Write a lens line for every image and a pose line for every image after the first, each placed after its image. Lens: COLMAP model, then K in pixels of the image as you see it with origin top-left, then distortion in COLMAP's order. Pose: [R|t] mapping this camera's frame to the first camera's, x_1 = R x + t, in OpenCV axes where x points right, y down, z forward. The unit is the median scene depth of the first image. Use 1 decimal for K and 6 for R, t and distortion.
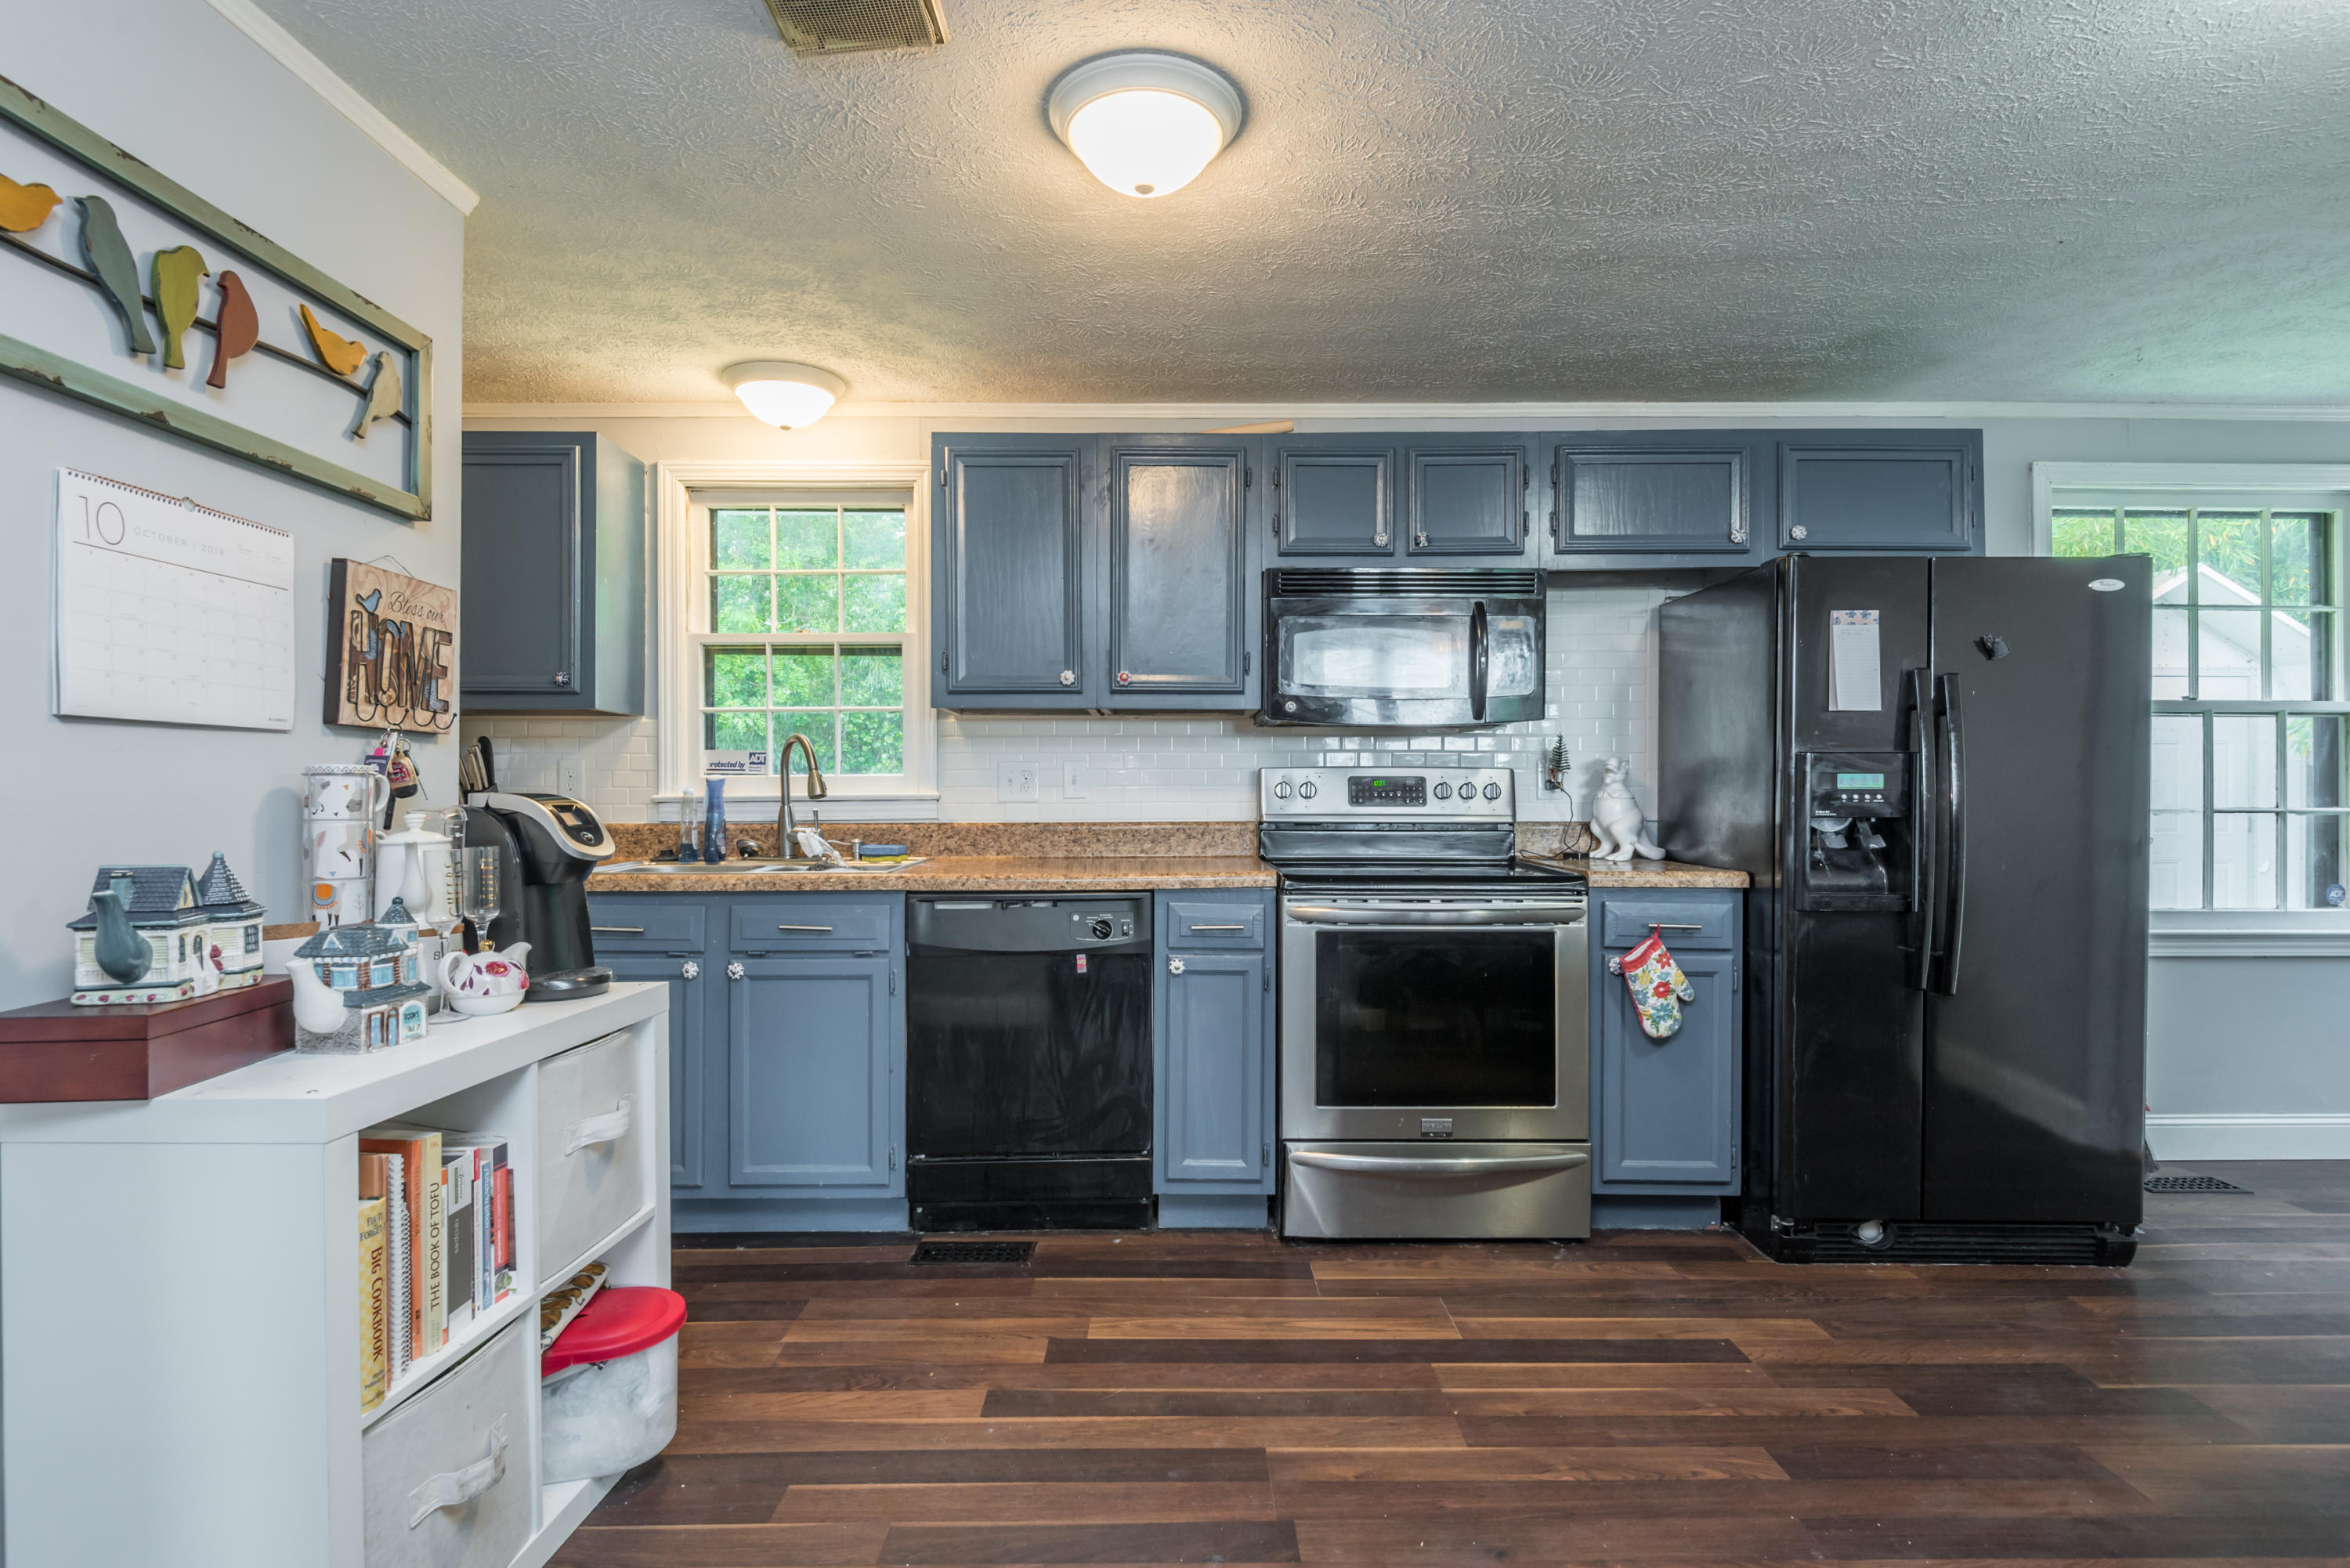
lens RADIAL K [[1147.6, 0, 1175.0], [0, 1147.6, 784.0], [0, 0, 1]] dist [0.038356, -0.032400]
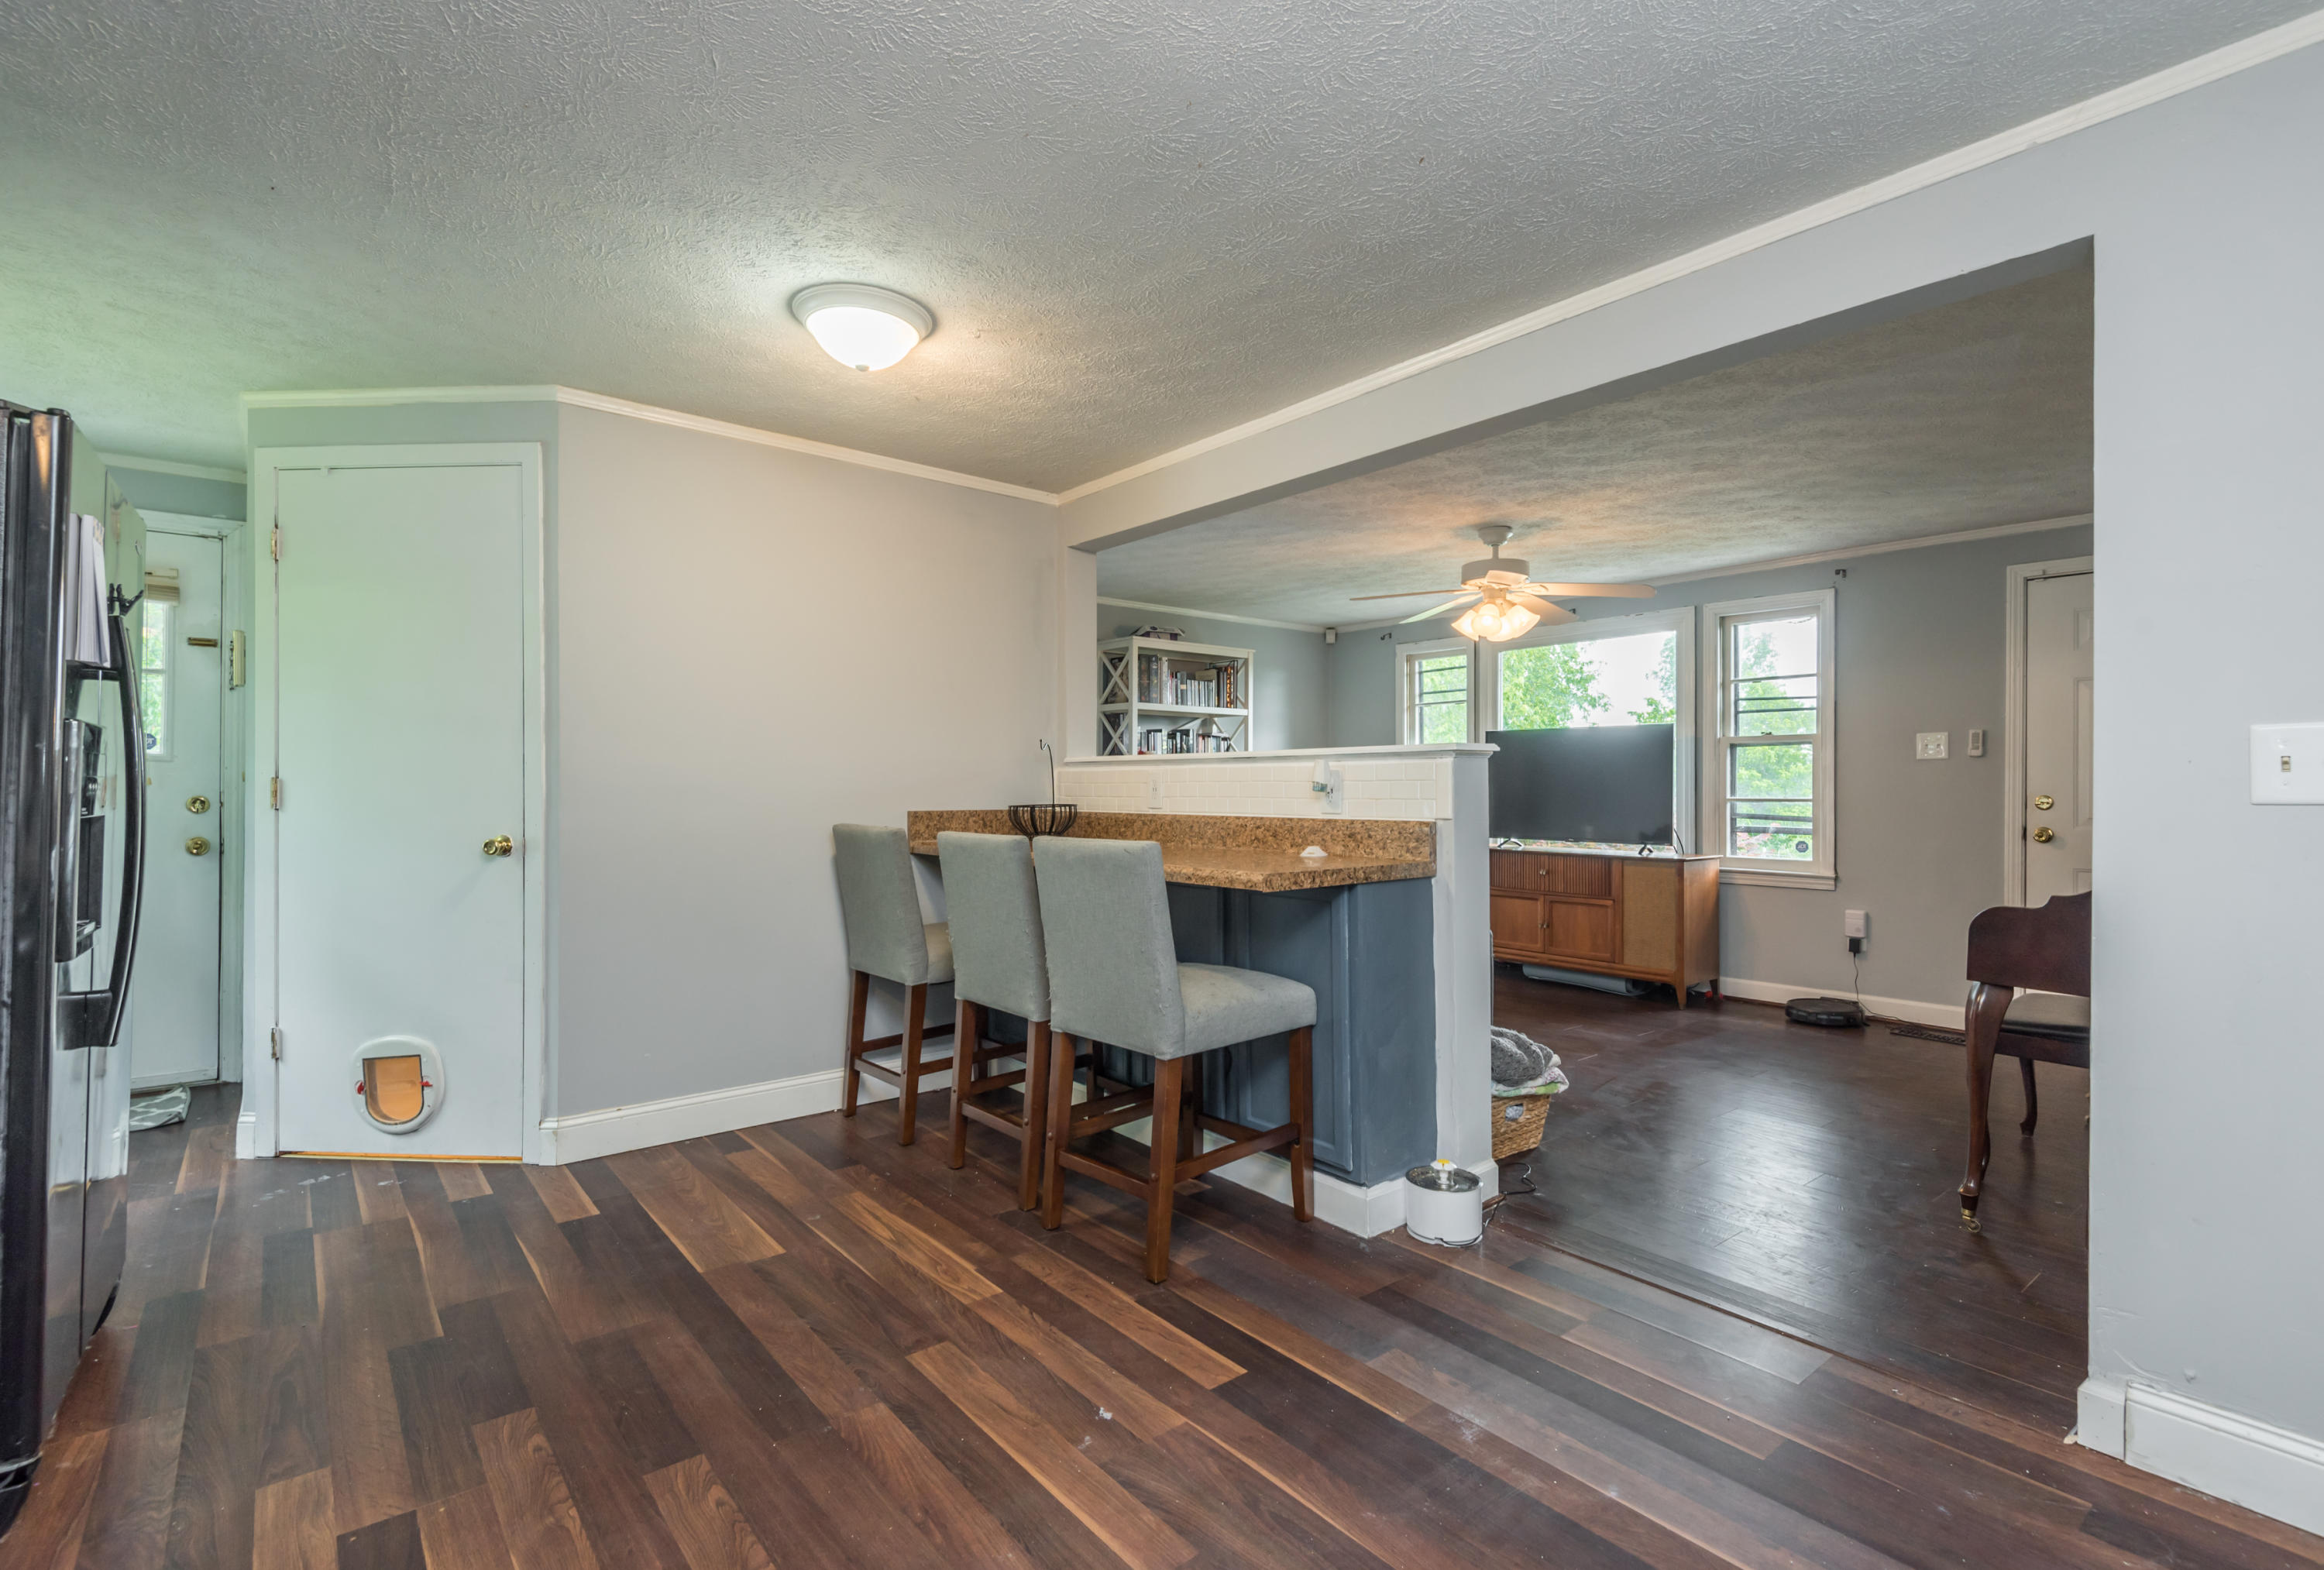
lens RADIAL K [[1071.0, 0, 1156.6], [0, 1071.0, 790.6], [0, 0, 1]] dist [0.014449, -0.000896]
pose [[-0.626310, -0.002796, 0.779569, -0.308841], [-0.008221, 0.999962, -0.003018, 0.008651], [-0.779531, -0.008299, -0.626309, 0.861455]]
